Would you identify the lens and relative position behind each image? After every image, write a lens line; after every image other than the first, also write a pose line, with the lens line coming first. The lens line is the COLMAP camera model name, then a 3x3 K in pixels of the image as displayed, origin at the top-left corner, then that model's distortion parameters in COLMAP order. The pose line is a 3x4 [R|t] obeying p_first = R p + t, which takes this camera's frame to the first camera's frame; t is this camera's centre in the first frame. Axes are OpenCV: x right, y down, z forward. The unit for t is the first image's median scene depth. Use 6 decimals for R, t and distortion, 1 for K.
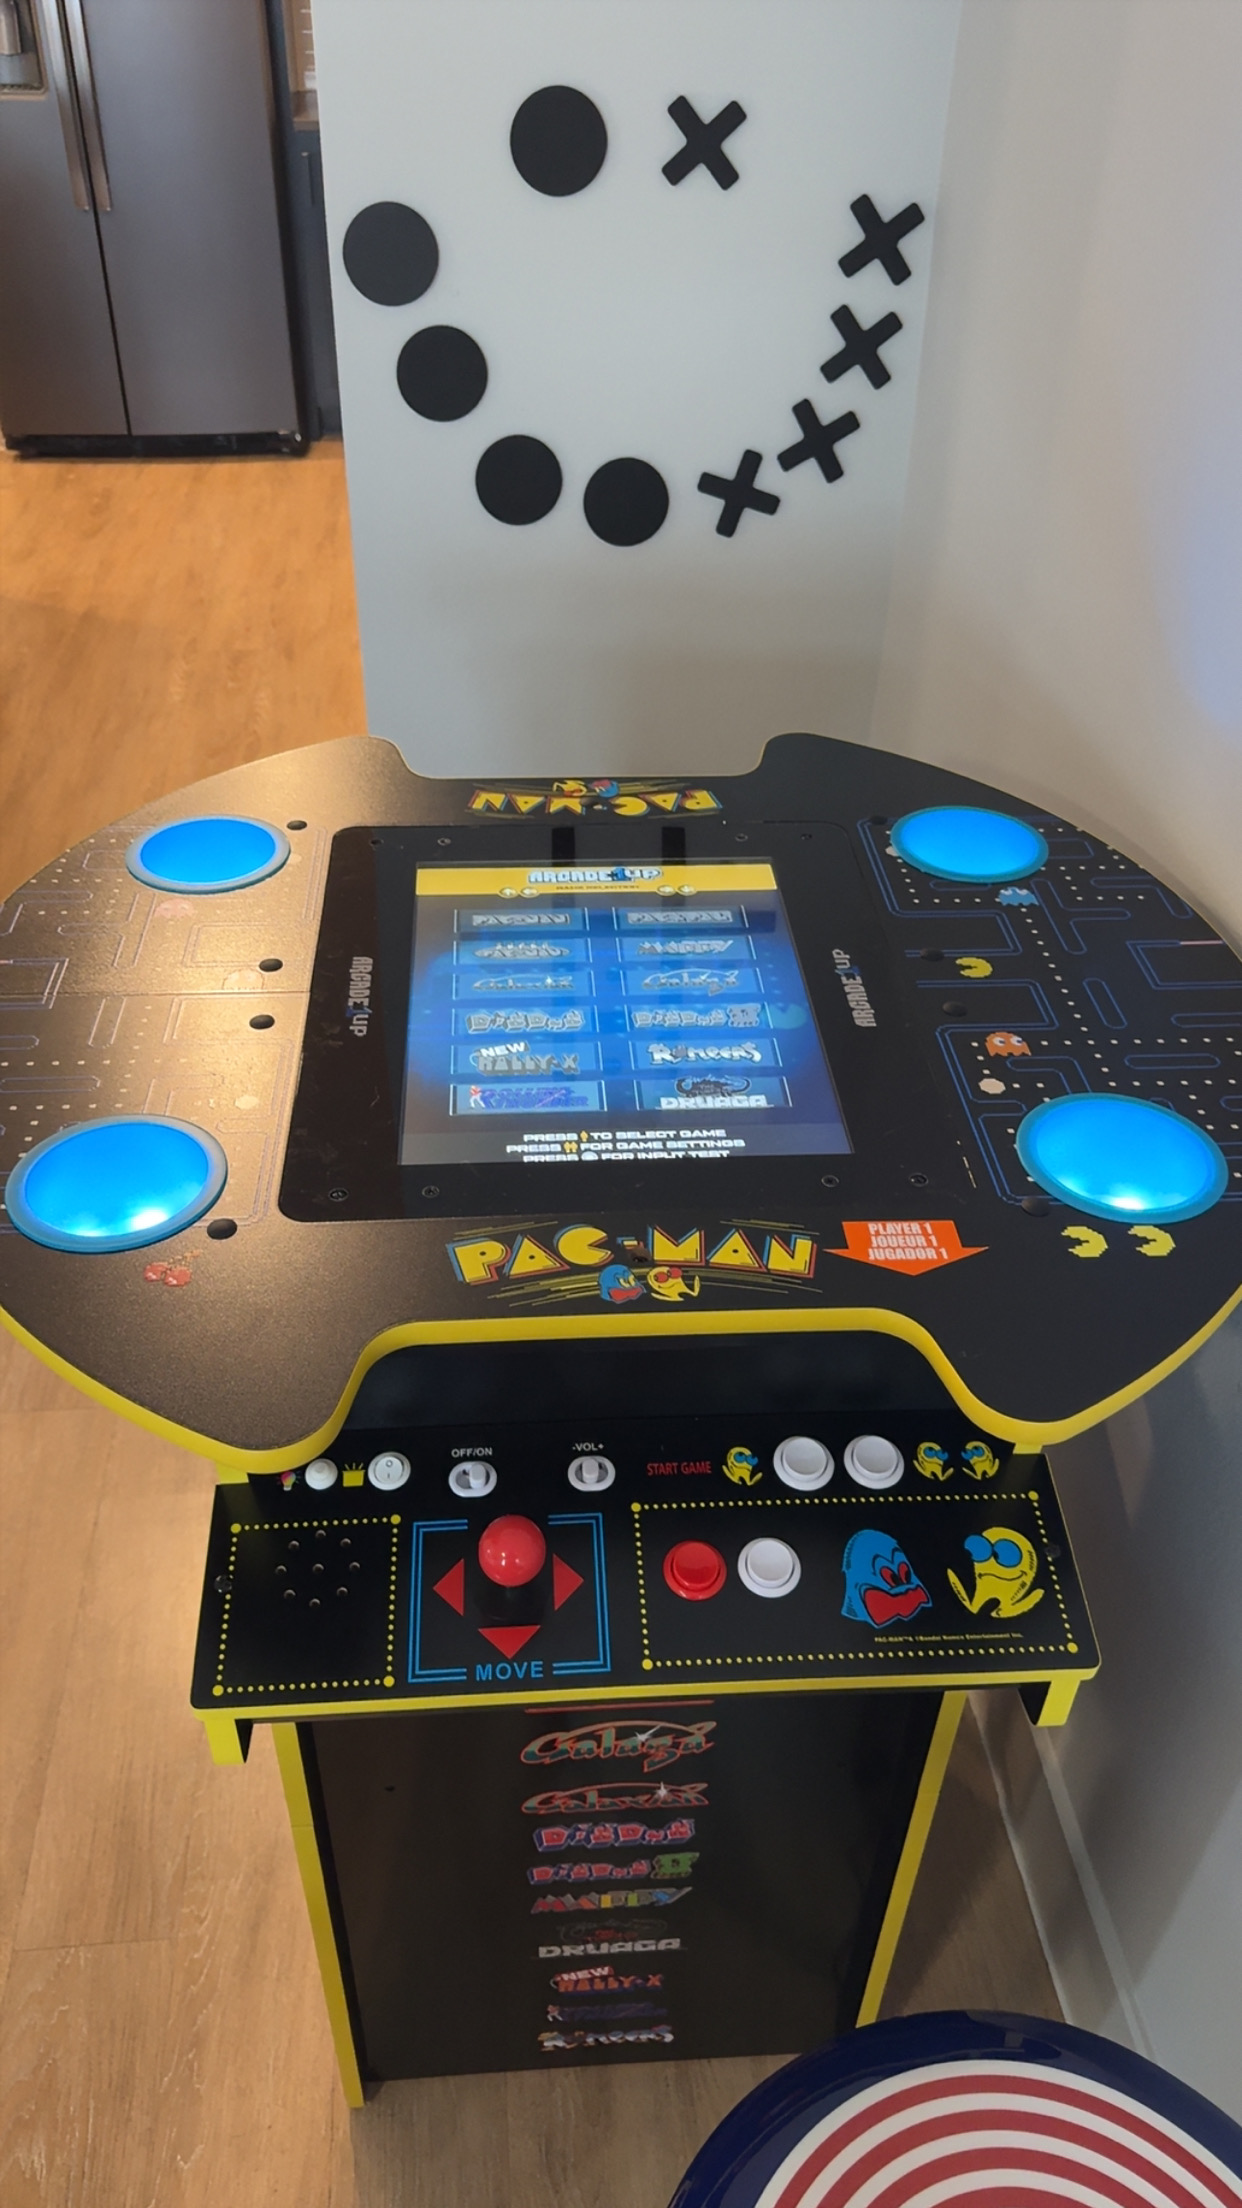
lens RADIAL K [[1585.8, 0, 621.0], [0, 1585.8, 1104.0], [0, 0, 1]] dist [0.263824, -0.697616]
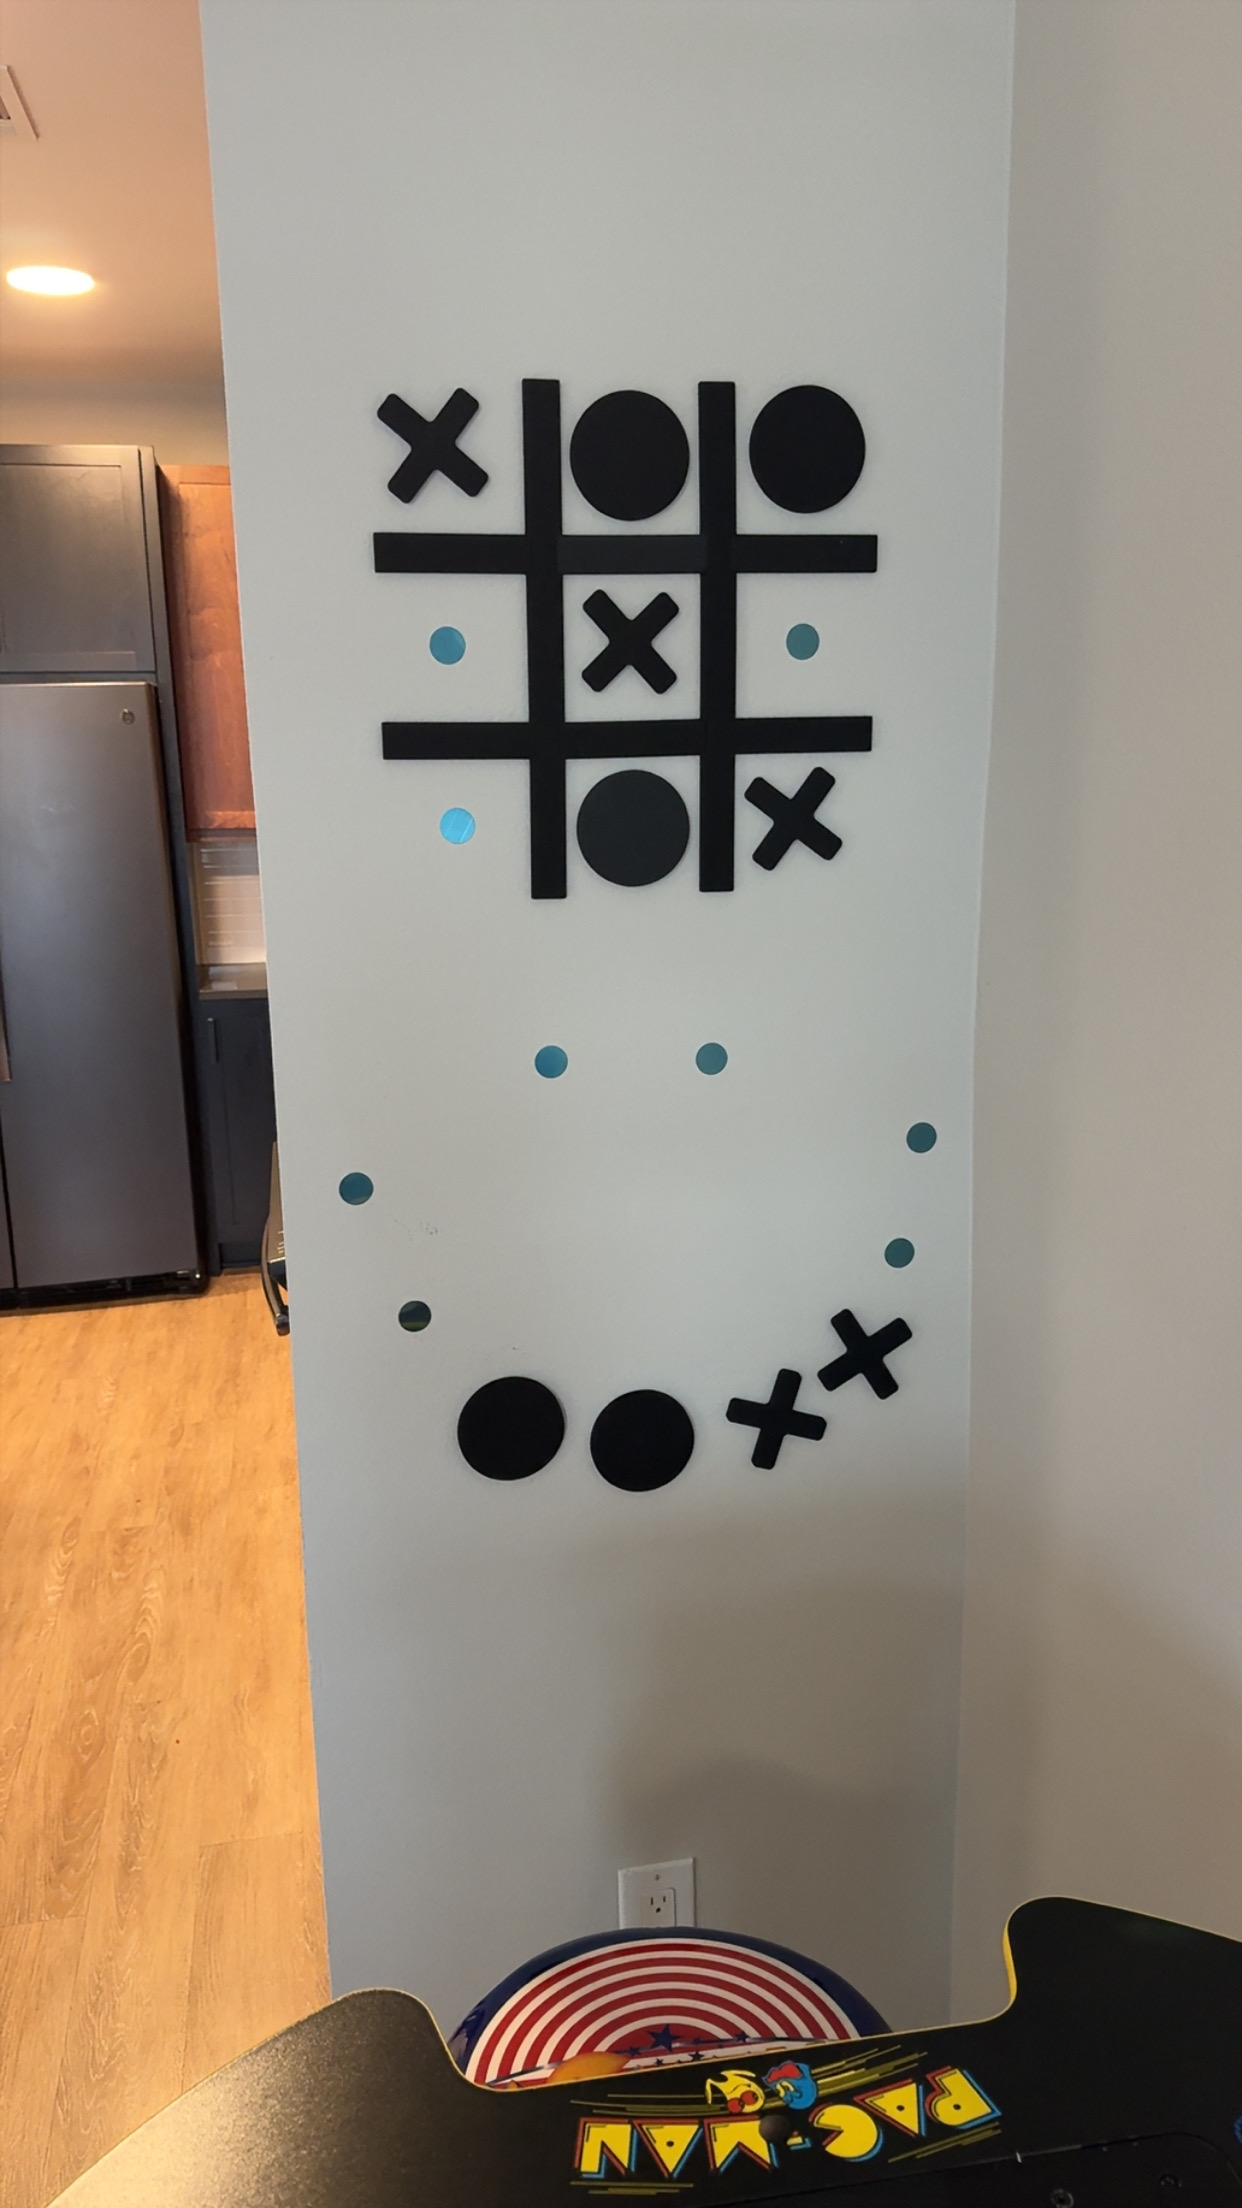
lens RADIAL K [[1591.0, 0, 621.0], [0, 1591.0, 1104.0], [0, 0, 1]] dist [-0.005385, -0.007258]
pose [[0.994237, -0.051945, 0.093778, -0.042207], [0.086802, 0.903432, -0.419852, -0.109455], [-0.062913, 0.425573, 0.902735, 0.121791]]
